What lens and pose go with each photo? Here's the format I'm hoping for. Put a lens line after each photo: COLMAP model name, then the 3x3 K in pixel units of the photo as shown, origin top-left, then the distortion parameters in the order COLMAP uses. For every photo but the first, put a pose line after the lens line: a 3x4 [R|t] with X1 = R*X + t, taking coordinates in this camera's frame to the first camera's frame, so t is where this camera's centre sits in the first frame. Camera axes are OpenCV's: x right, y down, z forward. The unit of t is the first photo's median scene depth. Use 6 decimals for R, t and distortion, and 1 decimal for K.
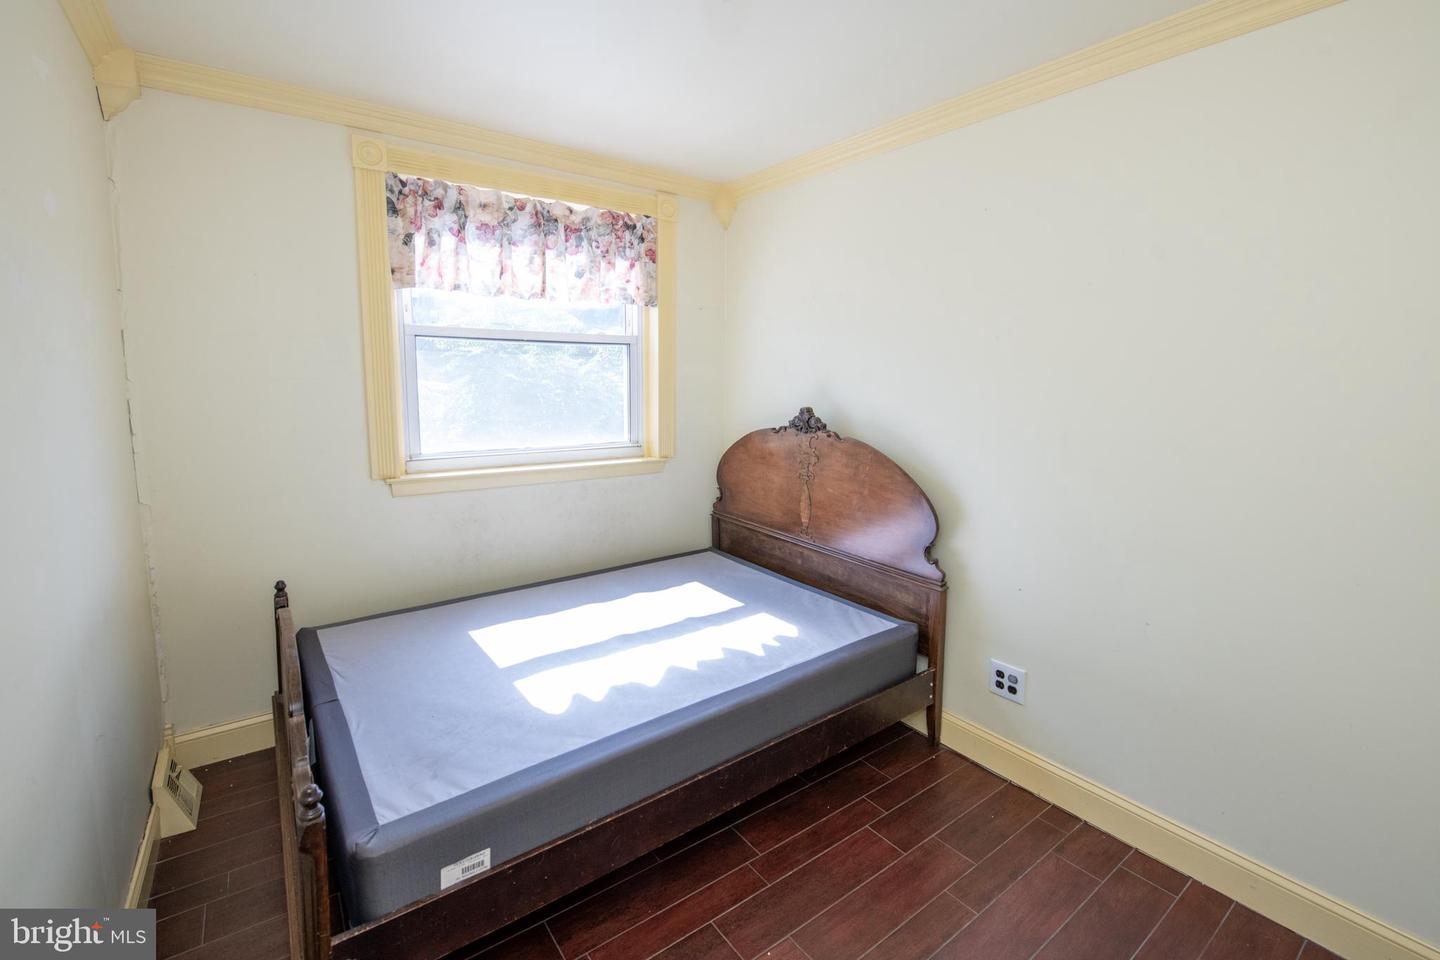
lens RADIAL K [[646.6, 0, 736.8], [0, 646.6, 461.9], [0, 0, 1]] dist [-0.013131, -0.000763]
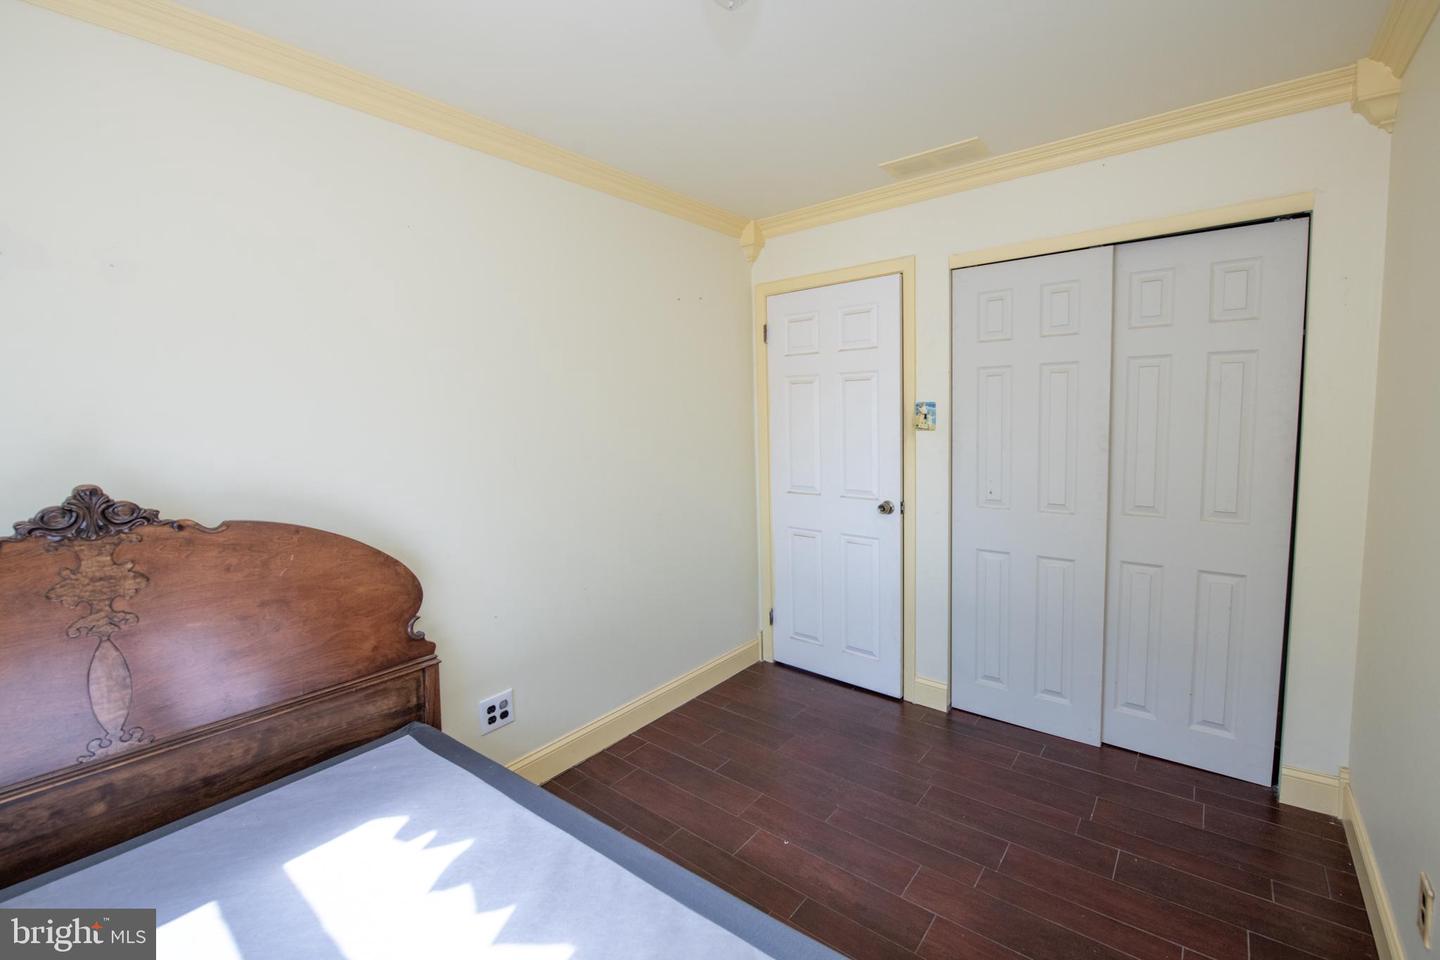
lens RADIAL K [[594.4, 0, 744.1], [0, 594.4, 465.4], [0, 0, 1]] dist [-0.018526, -0.000259]
pose [[-0.259159, -0.086410, 0.961962, -0.441750], [0.155853, 0.979195, 0.129946, -0.080438], [-0.953177, 0.183602, -0.240300, 0.637914]]
